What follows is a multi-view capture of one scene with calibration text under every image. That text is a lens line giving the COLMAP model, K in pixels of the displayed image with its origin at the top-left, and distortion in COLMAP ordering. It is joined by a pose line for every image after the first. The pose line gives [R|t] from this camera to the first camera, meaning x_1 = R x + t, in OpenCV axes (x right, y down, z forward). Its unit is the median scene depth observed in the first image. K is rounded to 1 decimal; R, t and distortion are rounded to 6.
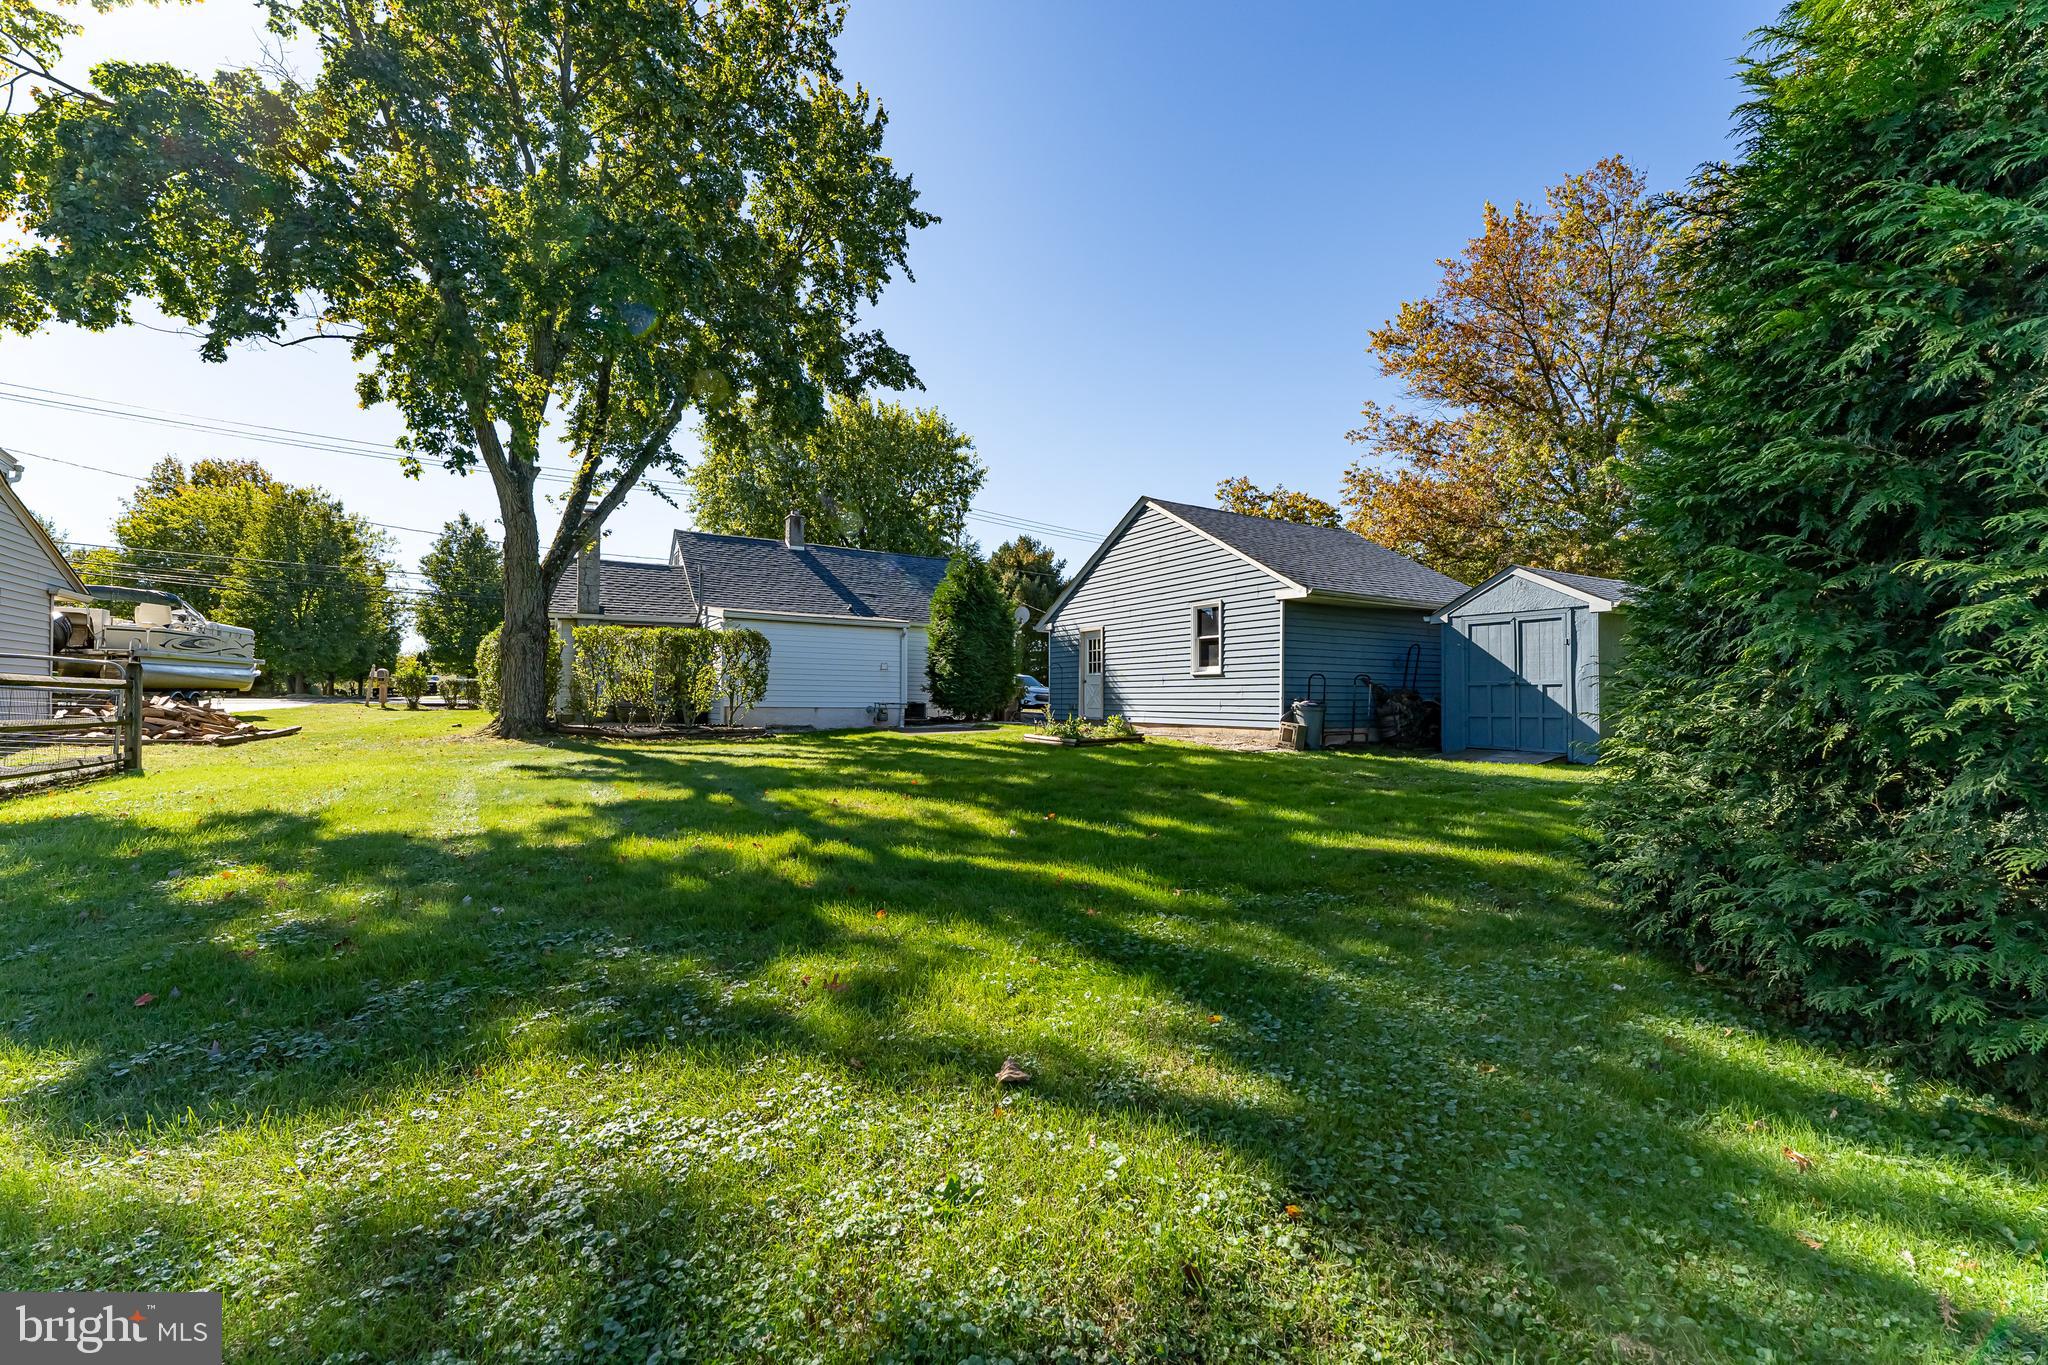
lens RADIAL K [[830.7, 0, 1020.3], [0, 830.7, 692.0], [0, 0, 1]] dist [0.001211, 0.000100]
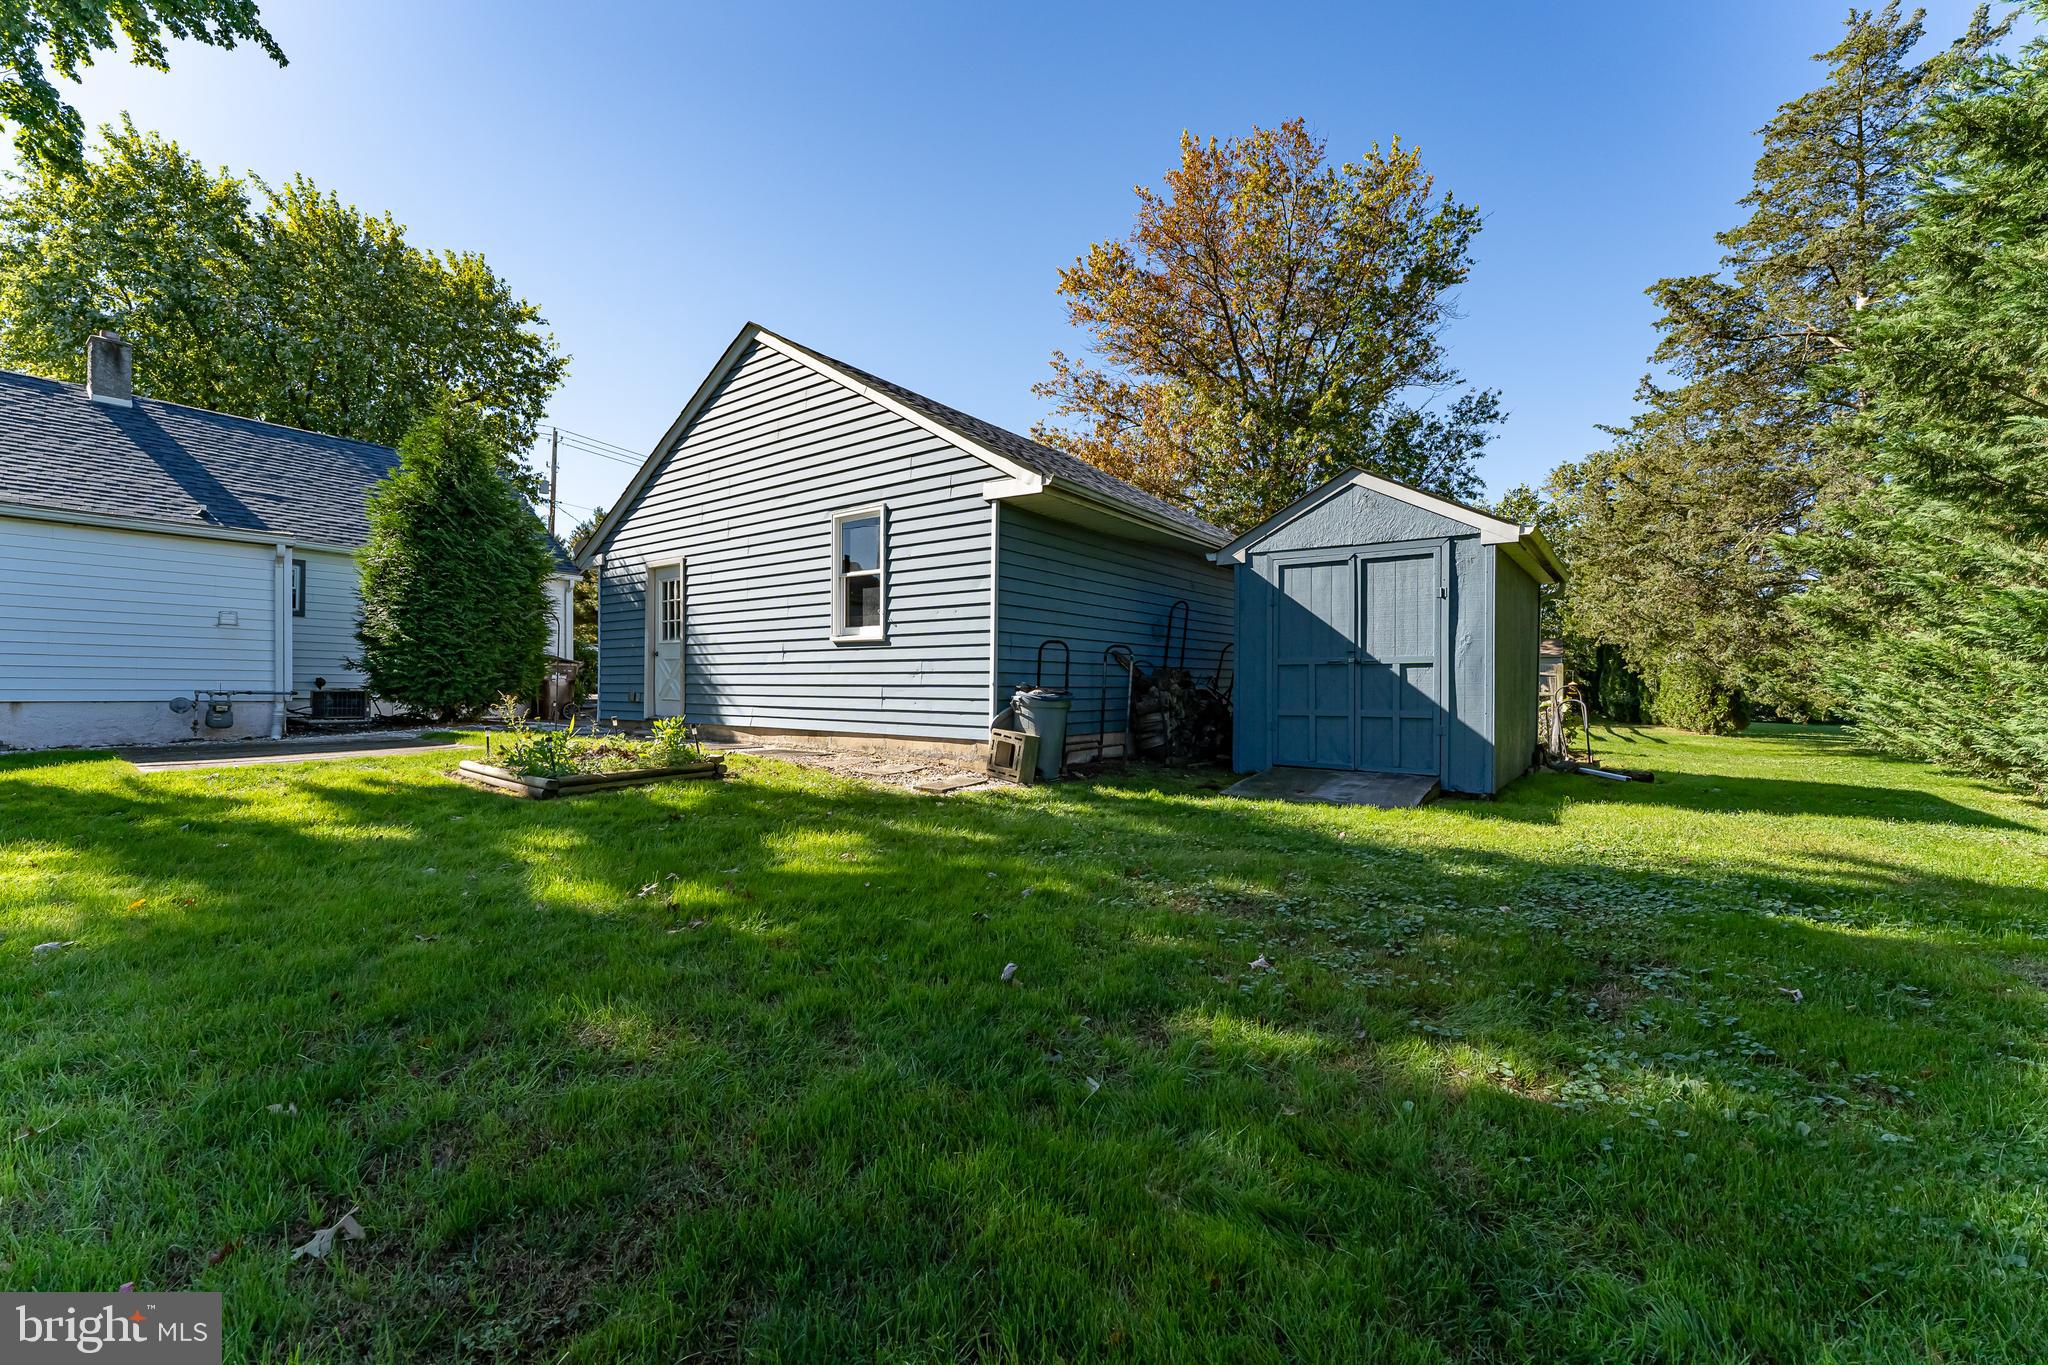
lens RADIAL K [[830.7, 0, 1020.3], [0, 830.7, 692.0], [0, 0, 1]] dist [0.001211, 0.000100]
pose [[0.926652, -0.000864, 0.375920, 0.106280], [-0.006089, 0.999832, 0.017308, 0.002392], [-0.375871, -0.018328, 0.926491, 0.408676]]
